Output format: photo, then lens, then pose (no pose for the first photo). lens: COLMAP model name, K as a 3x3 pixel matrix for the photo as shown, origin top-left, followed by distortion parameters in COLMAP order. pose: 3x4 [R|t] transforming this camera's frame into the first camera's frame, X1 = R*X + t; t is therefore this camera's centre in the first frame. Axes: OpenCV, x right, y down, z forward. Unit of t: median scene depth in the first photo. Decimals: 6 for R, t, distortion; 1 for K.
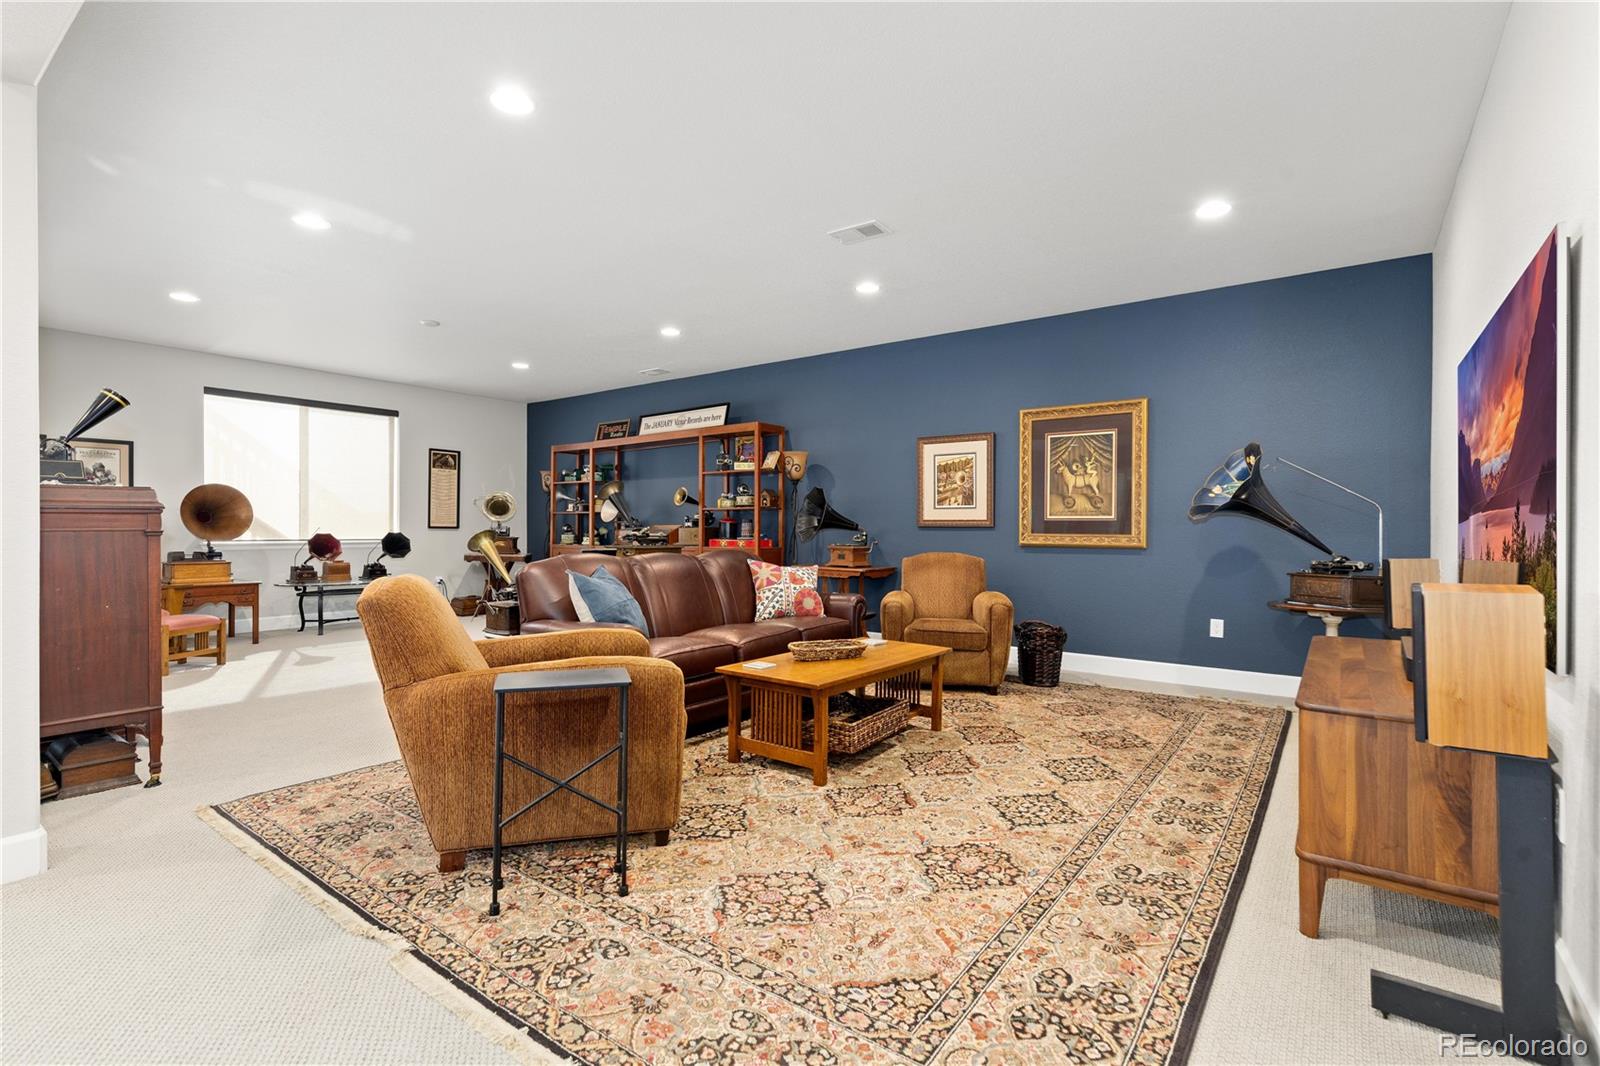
lens RADIAL K [[724.1, 0, 798.2], [0, 724.1, 534.0], [0, 0, 1]] dist [0.005698, 0.001395]
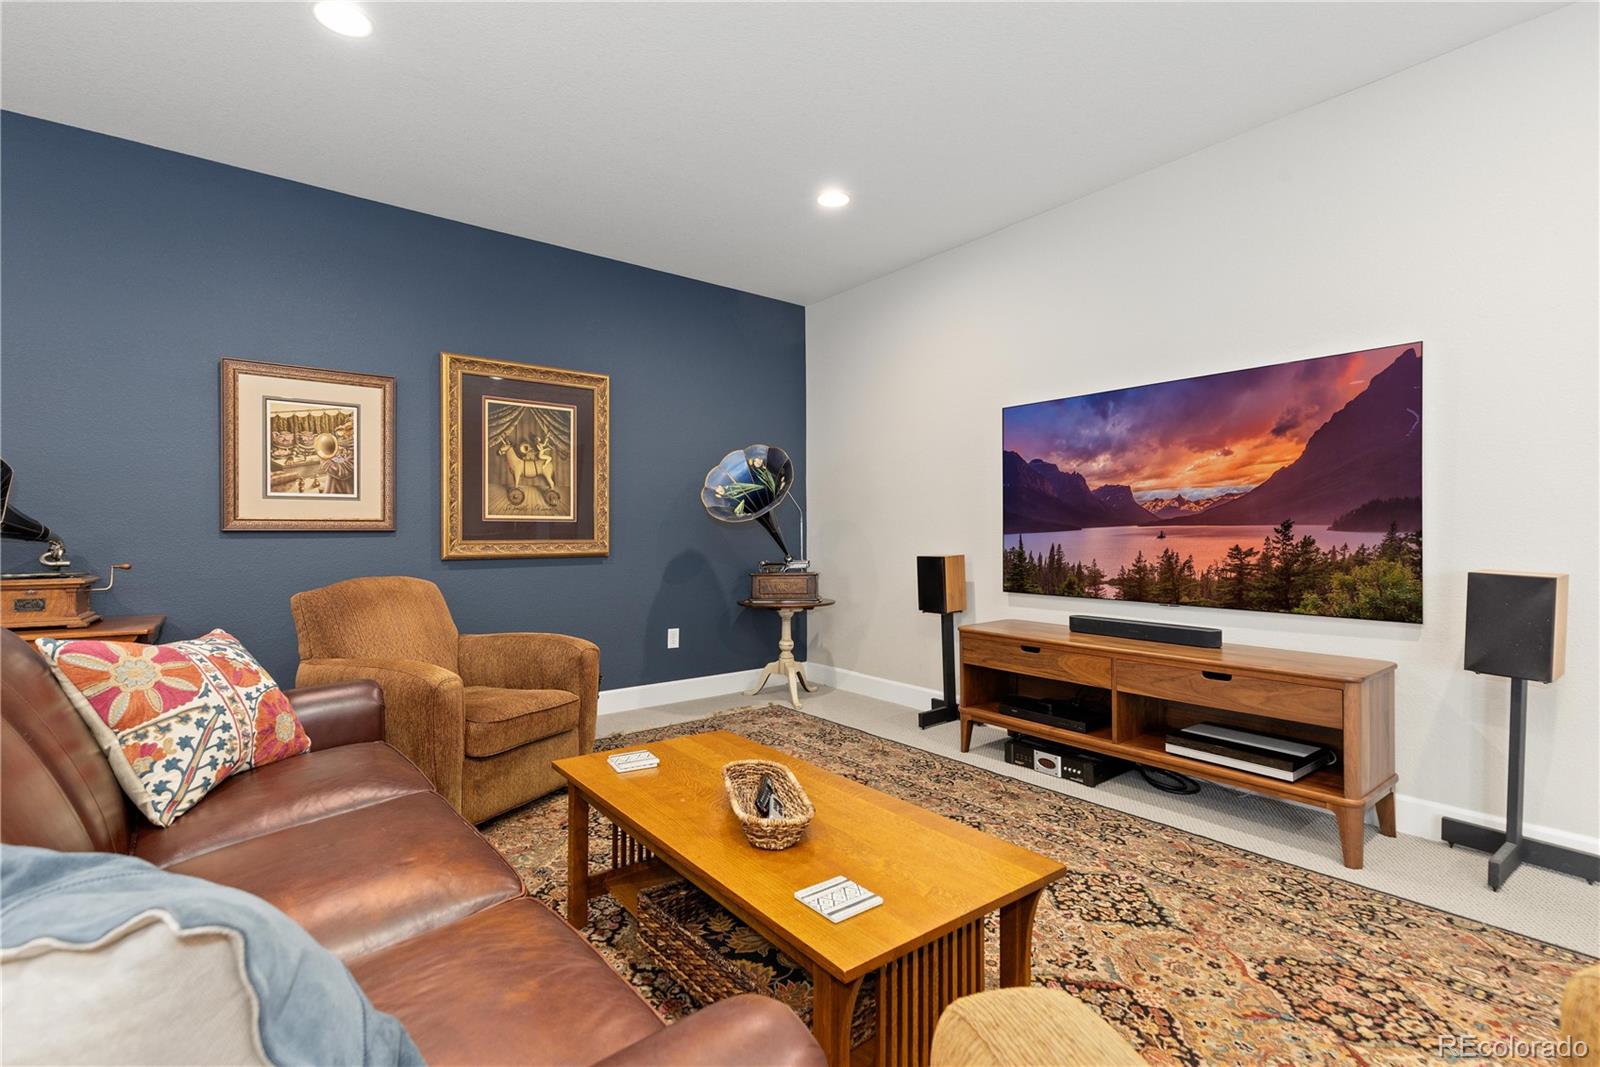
lens RADIAL K [[724.1, 0, 808.2], [0, 724.1, 534.9], [0, 0, 1]] dist [0.005698, 0.001395]
pose [[0.280811, -0.010494, 0.959706, -0.253978], [0.010395, 0.999915, 0.007892, -0.008310], [-0.959707, 0.007760, 0.280896, 0.543972]]
